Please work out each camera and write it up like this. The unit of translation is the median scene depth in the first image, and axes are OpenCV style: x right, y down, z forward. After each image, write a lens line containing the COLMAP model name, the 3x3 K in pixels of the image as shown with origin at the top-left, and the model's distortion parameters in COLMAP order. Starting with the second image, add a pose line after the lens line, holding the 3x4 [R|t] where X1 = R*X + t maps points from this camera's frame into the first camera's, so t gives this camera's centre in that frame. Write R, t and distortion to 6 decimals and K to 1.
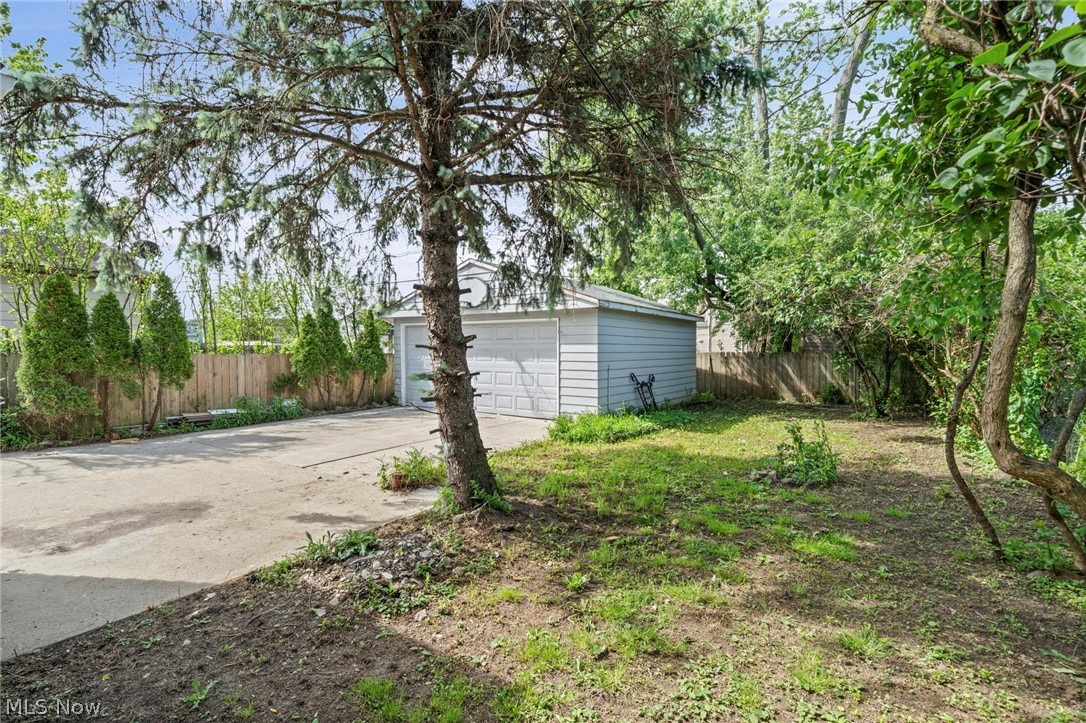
lens RADIAL K [[504.0, 0, 542.8], [0, 504.0, 360.6], [0, 0, 1]] dist [-0.001180, -0.000071]
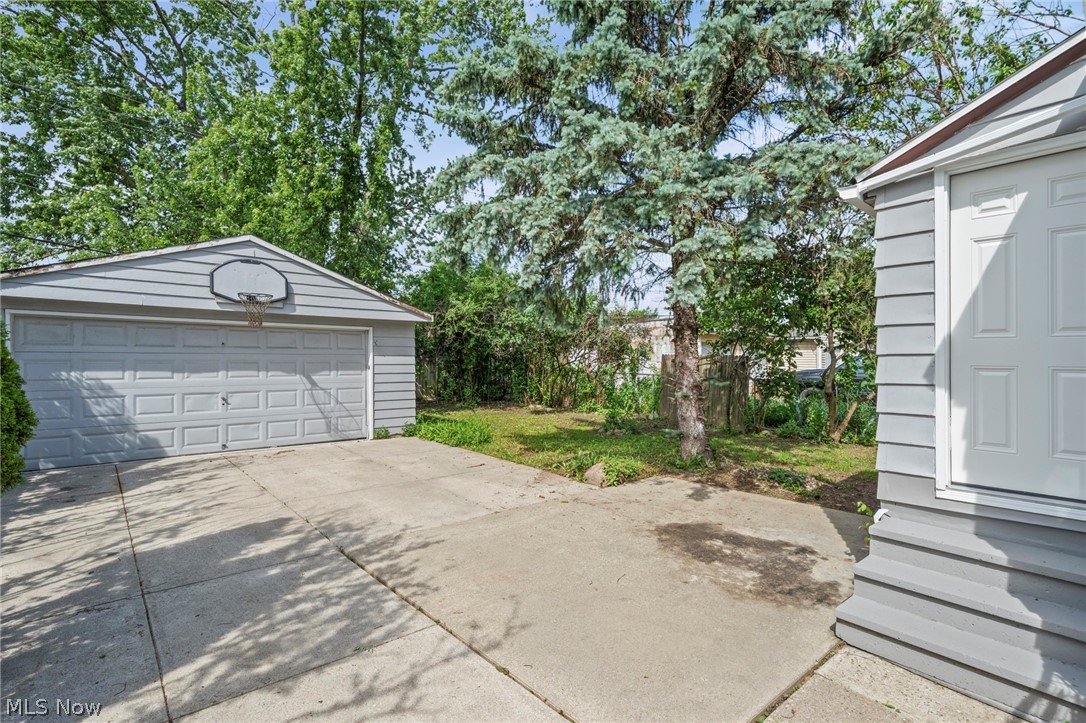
lens RADIAL K [[504.0, 0, 542.7], [0, 504.0, 357.7], [0, 0, 1]] dist [-0.001180, -0.000071]
pose [[0.248004, 0.002410, 0.968756, -1.875971], [0.012670, 0.999903, -0.005731, -0.045374], [-0.968676, 0.013696, 0.247949, 1.096306]]
